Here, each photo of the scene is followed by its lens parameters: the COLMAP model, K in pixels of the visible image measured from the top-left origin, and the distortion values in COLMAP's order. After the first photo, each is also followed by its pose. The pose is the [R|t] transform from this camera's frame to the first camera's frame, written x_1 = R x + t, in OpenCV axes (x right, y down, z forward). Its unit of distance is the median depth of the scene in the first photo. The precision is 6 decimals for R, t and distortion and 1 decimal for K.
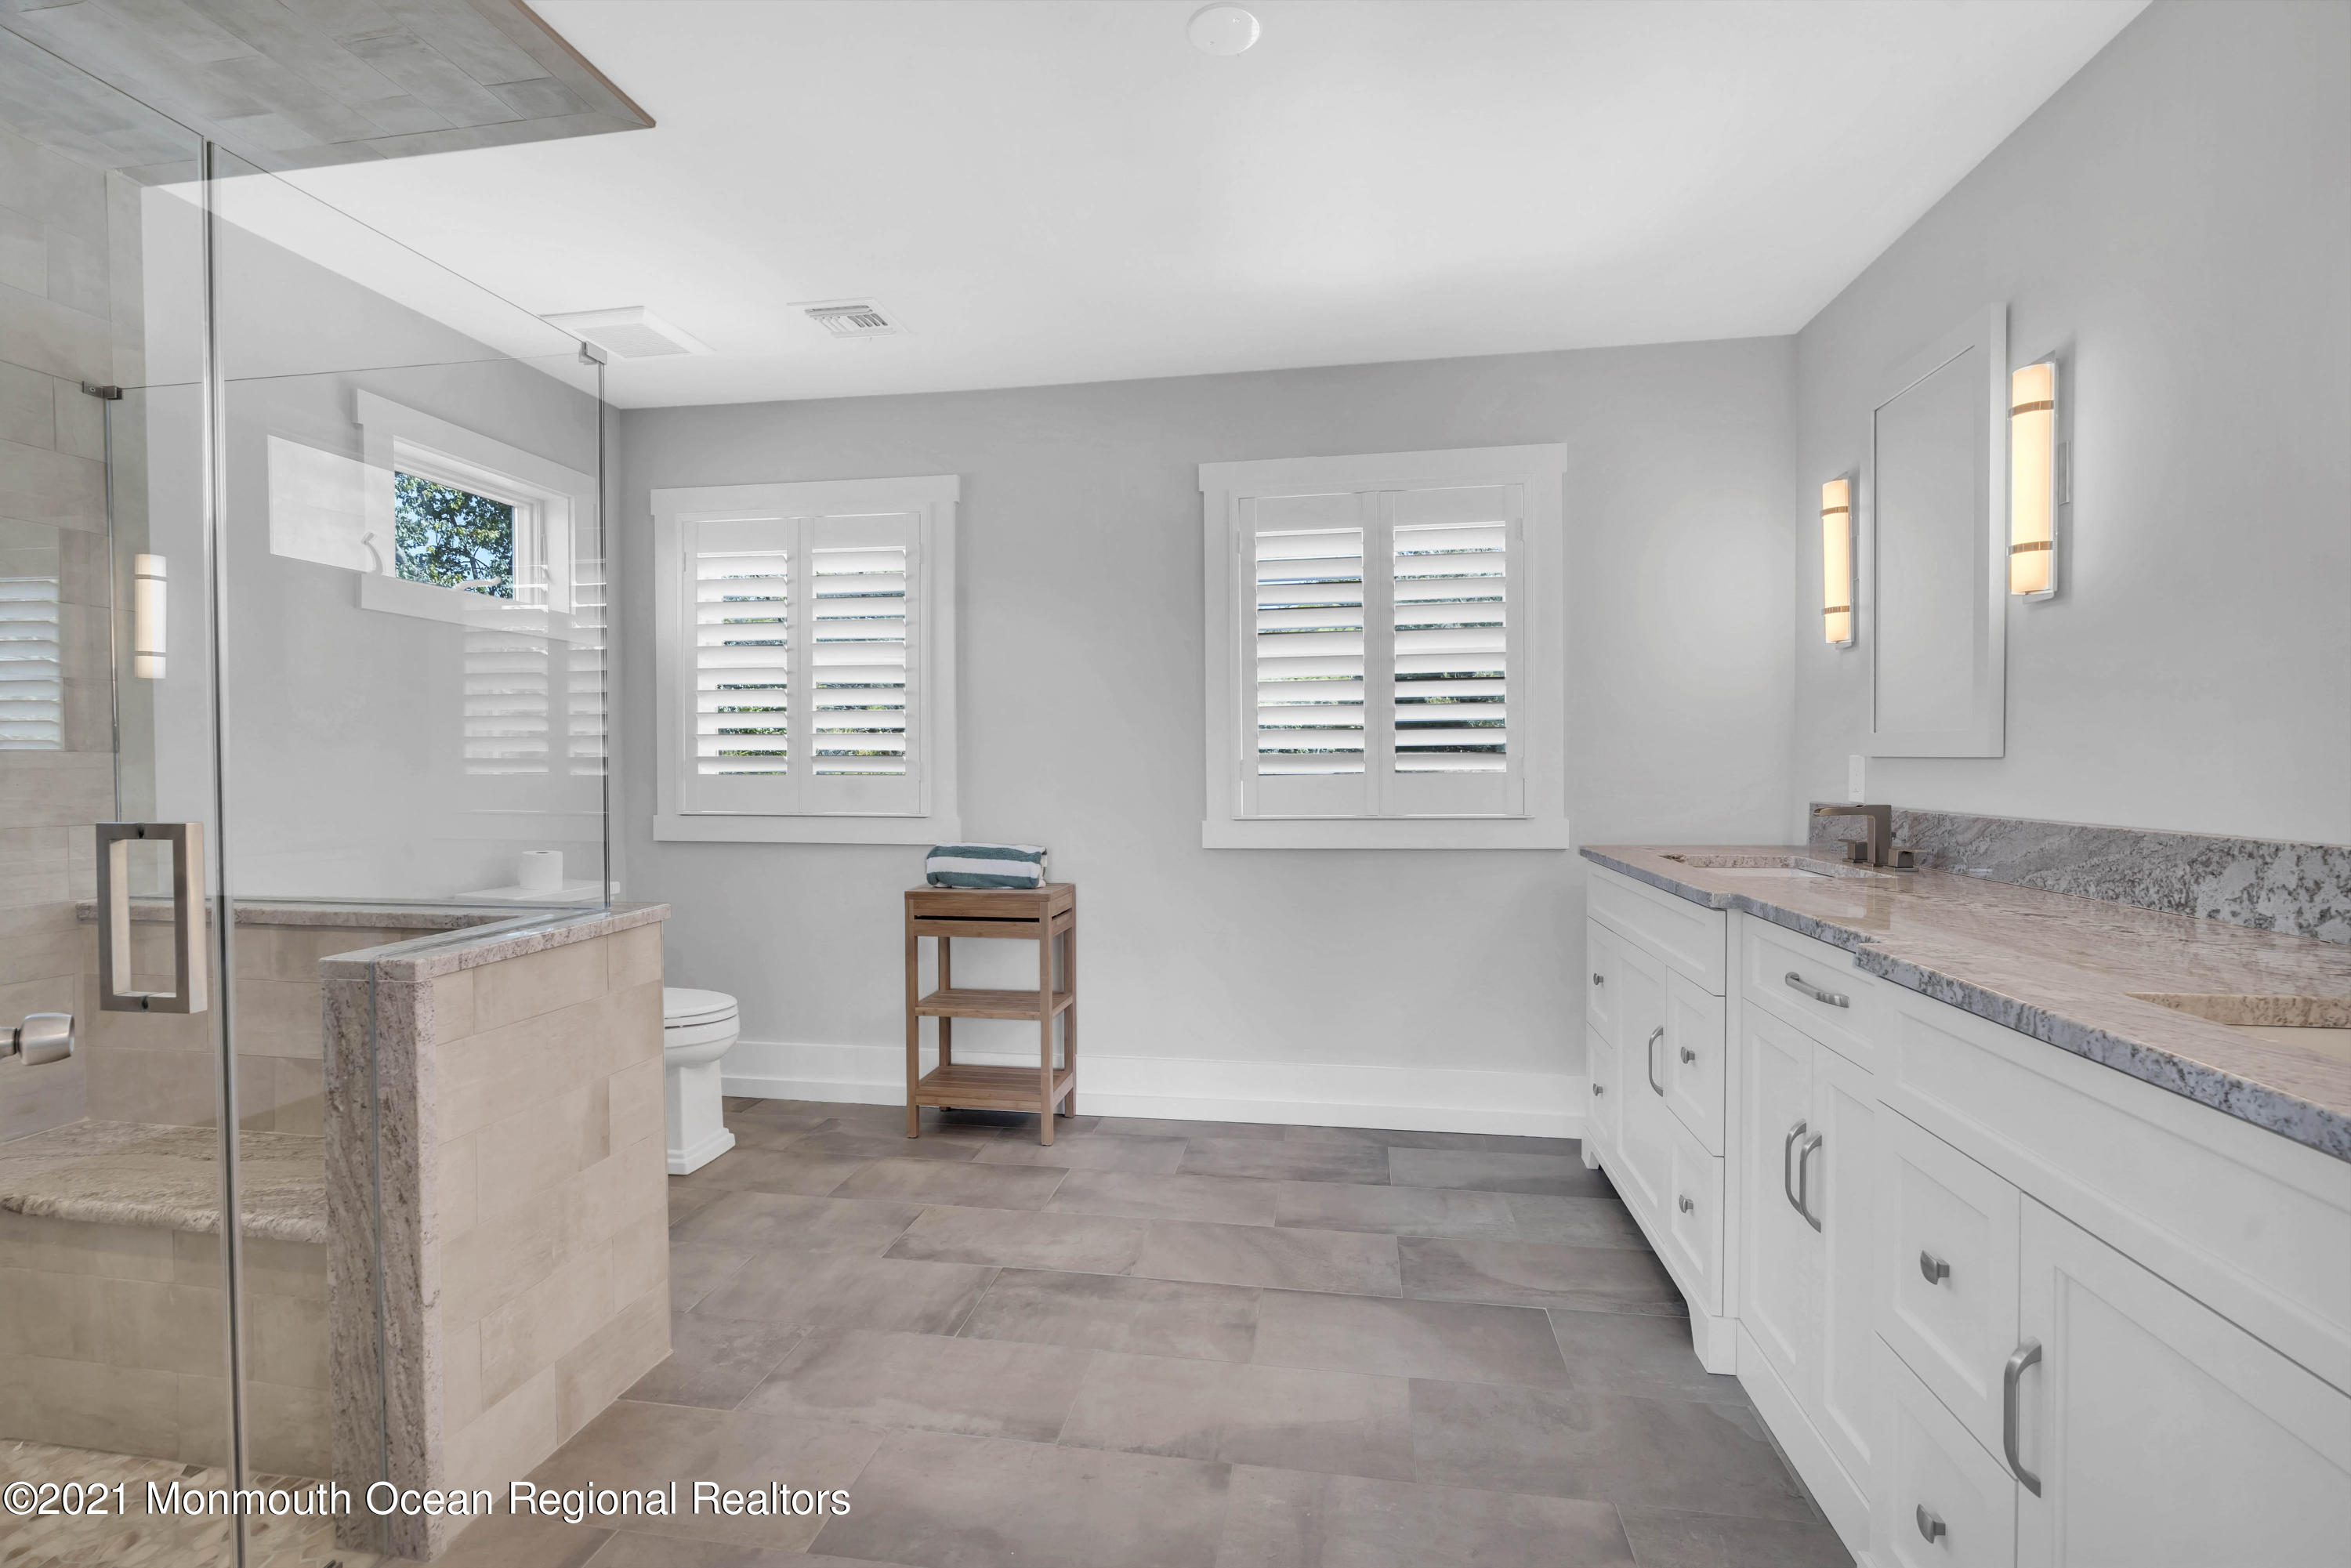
lens RADIAL K [[1041.7, 0, 1201.9], [0, 1041.7, 781.3], [0, 0, 1]] dist [0.000049, 0.000103]
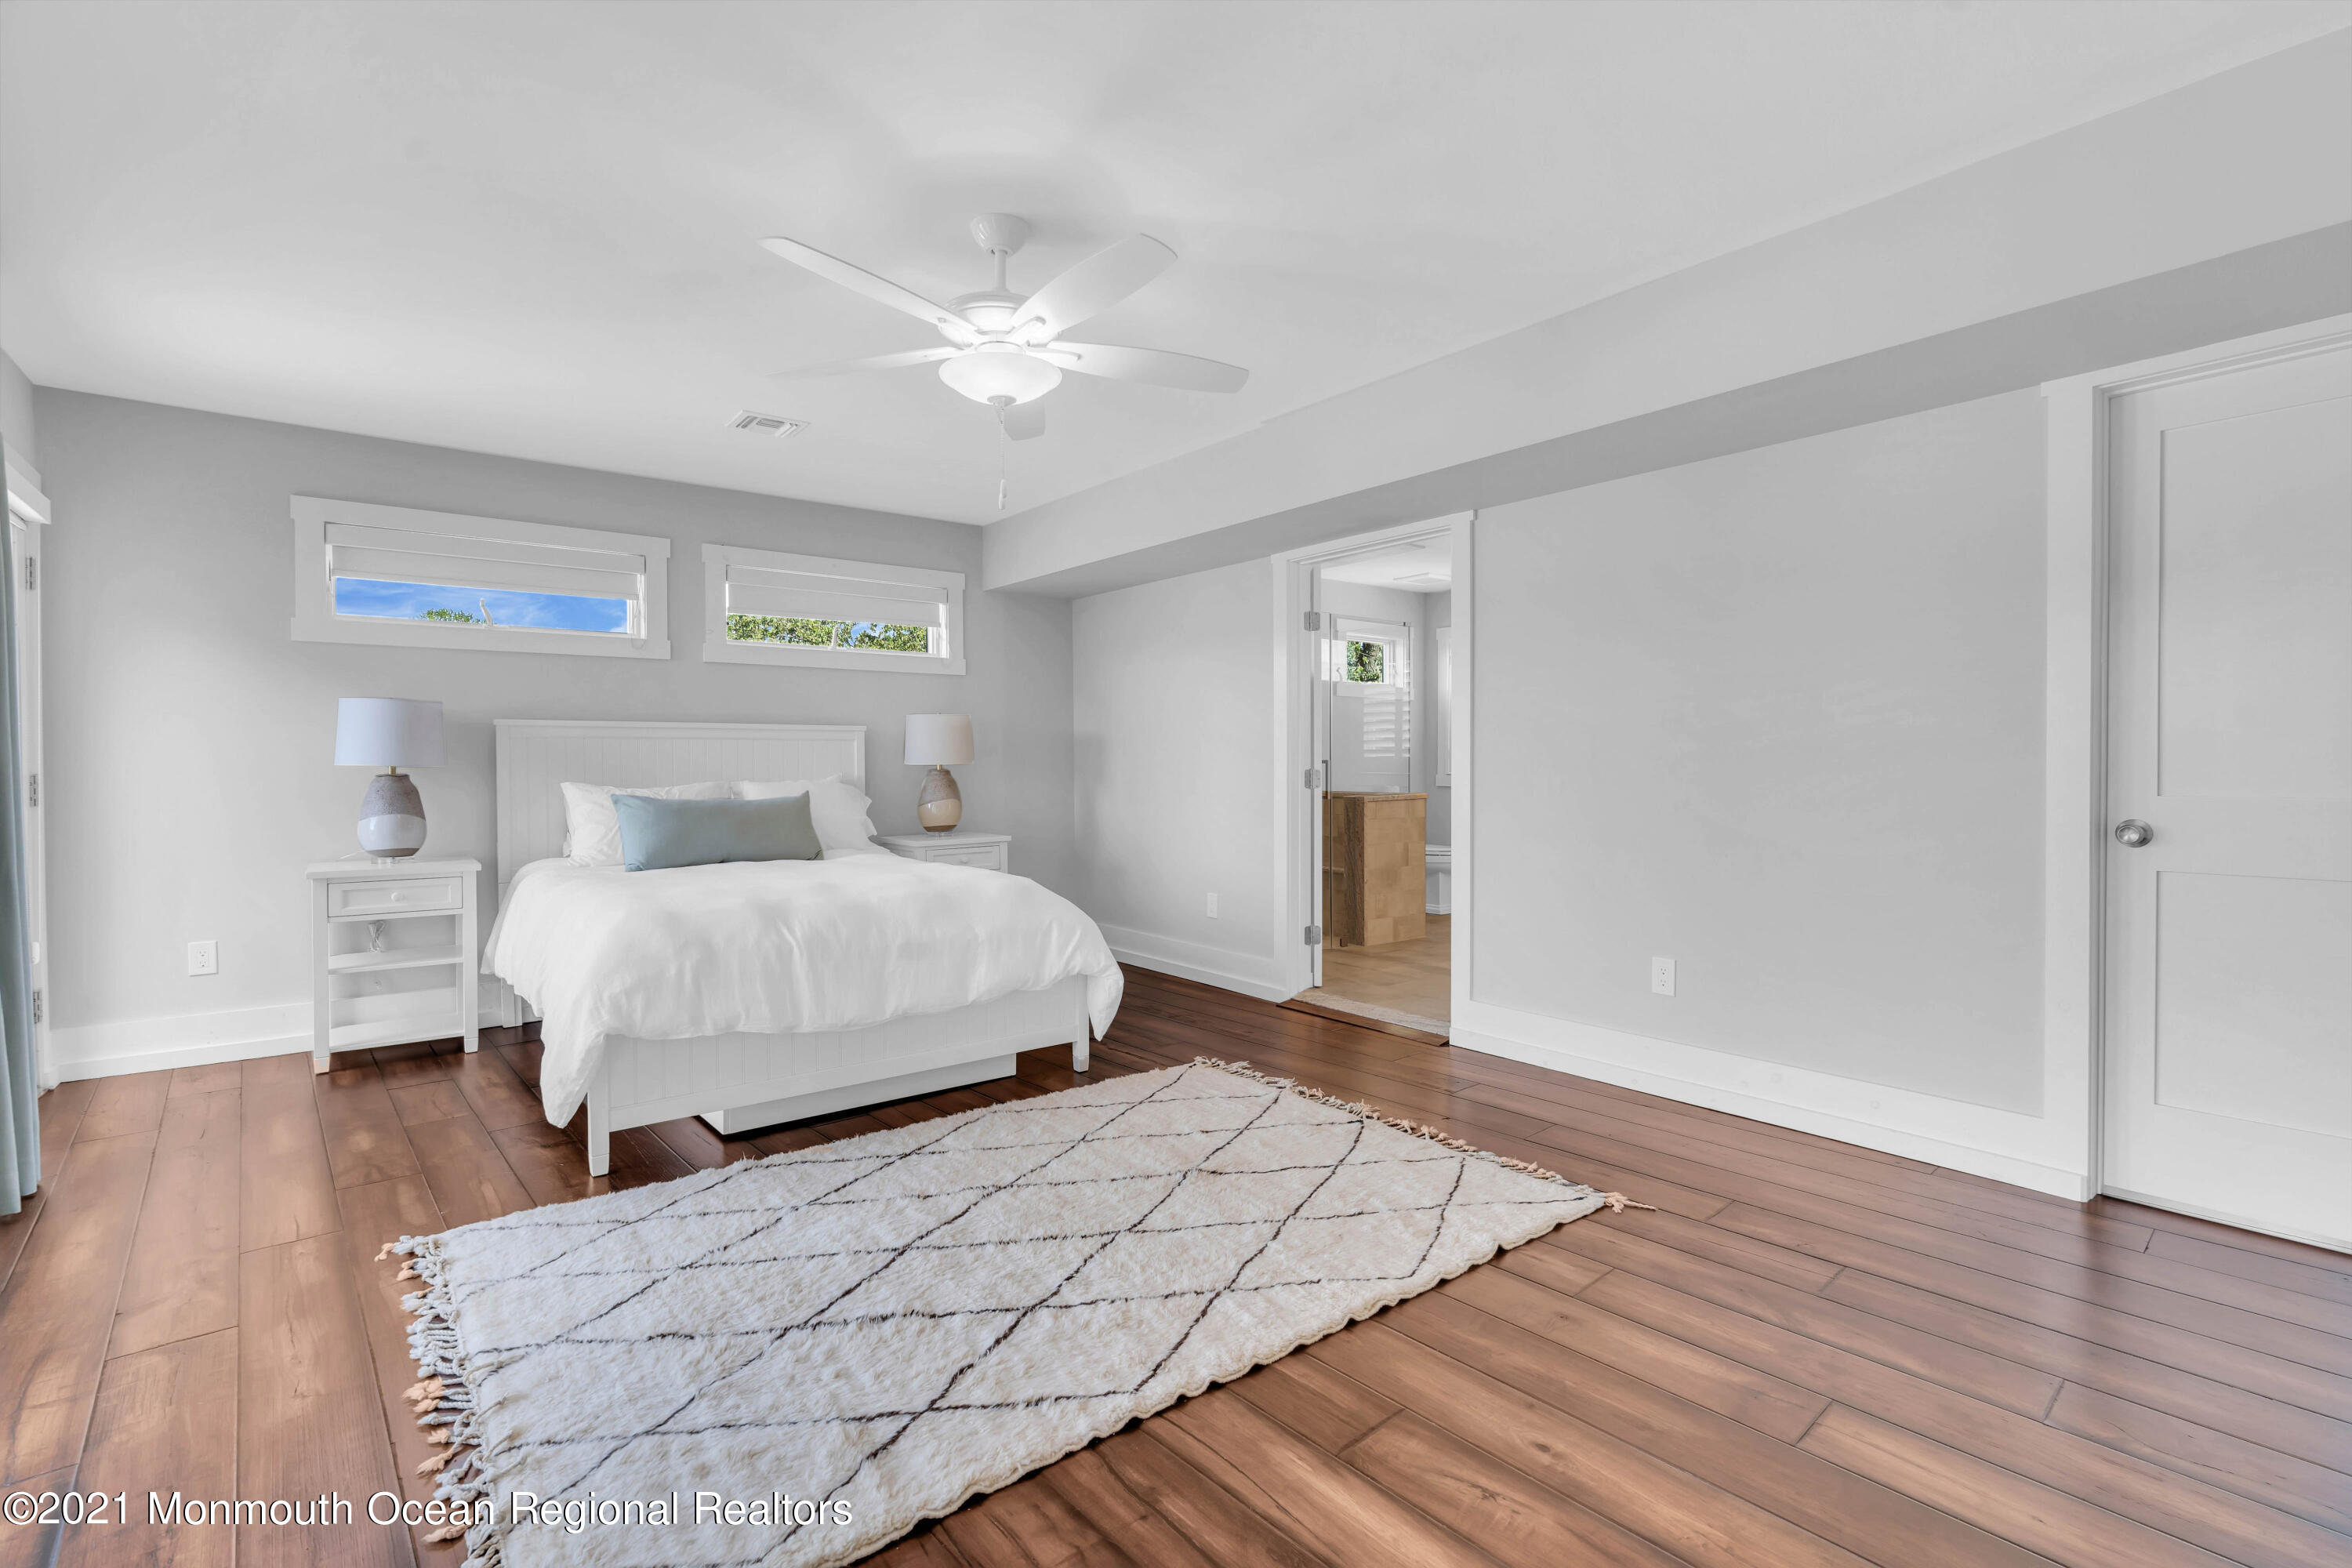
lens RADIAL K [[1060.7, 0, 1170.1], [0, 1060.7, 782.2], [0, 0, 1]] dist [-0.001057, 0.000435]
pose [[0.718710, 0.017467, -0.695090, 0.847369], [-0.015796, 0.999837, 0.008792, 0.048059], [0.695130, 0.004661, 0.718869, -1.348252]]
